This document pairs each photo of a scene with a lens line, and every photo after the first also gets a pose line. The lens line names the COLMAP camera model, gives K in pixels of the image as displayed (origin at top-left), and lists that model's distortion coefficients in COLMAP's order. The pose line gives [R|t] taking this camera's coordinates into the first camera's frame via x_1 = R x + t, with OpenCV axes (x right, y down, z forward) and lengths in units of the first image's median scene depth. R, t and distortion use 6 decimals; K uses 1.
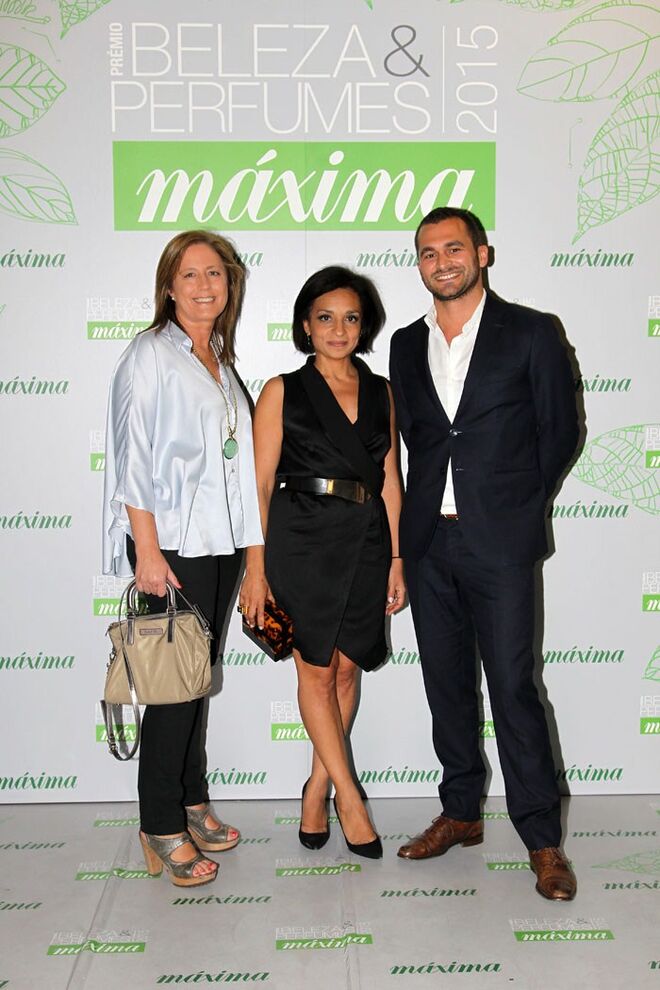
lens RADIAL K [[1616.5, 0, 331.2], [0, 1616.5, 495.0], [0, 0, 1]] dist [0.082898, 0.000000]
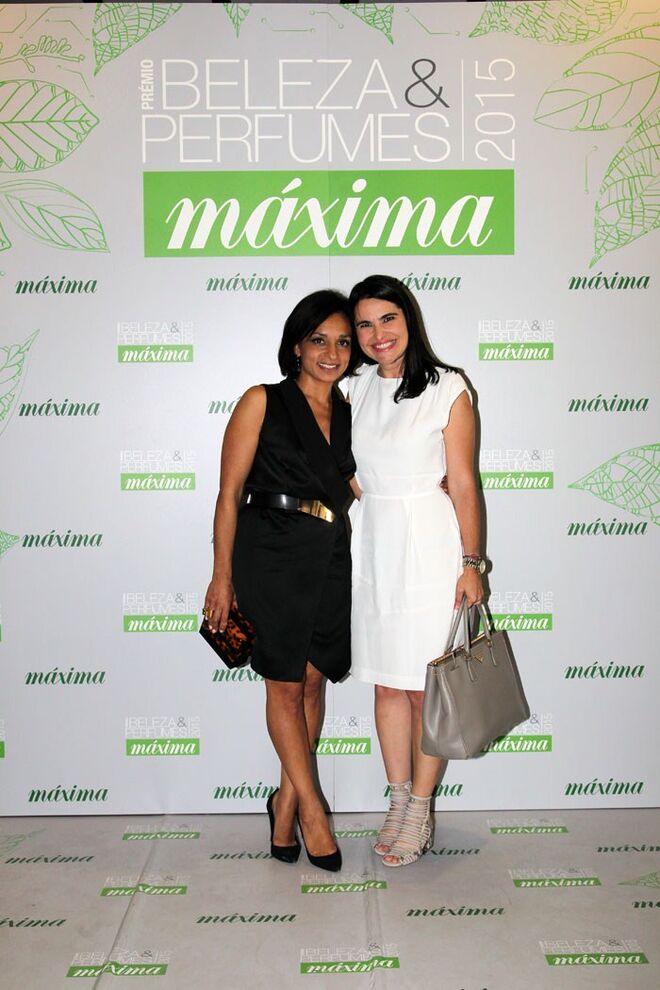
lens RADIAL K [[1356.3, 0, 322.2], [0, 1356.3, 481.0], [0, 0, 1]] dist [-0.000092, 0.000000]
pose [[0.999703, -0.003615, -0.024102, -0.000239], [0.002618, 0.999144, -0.041276, 0.015285], [0.024231, 0.041201, 0.998857, 0.147107]]
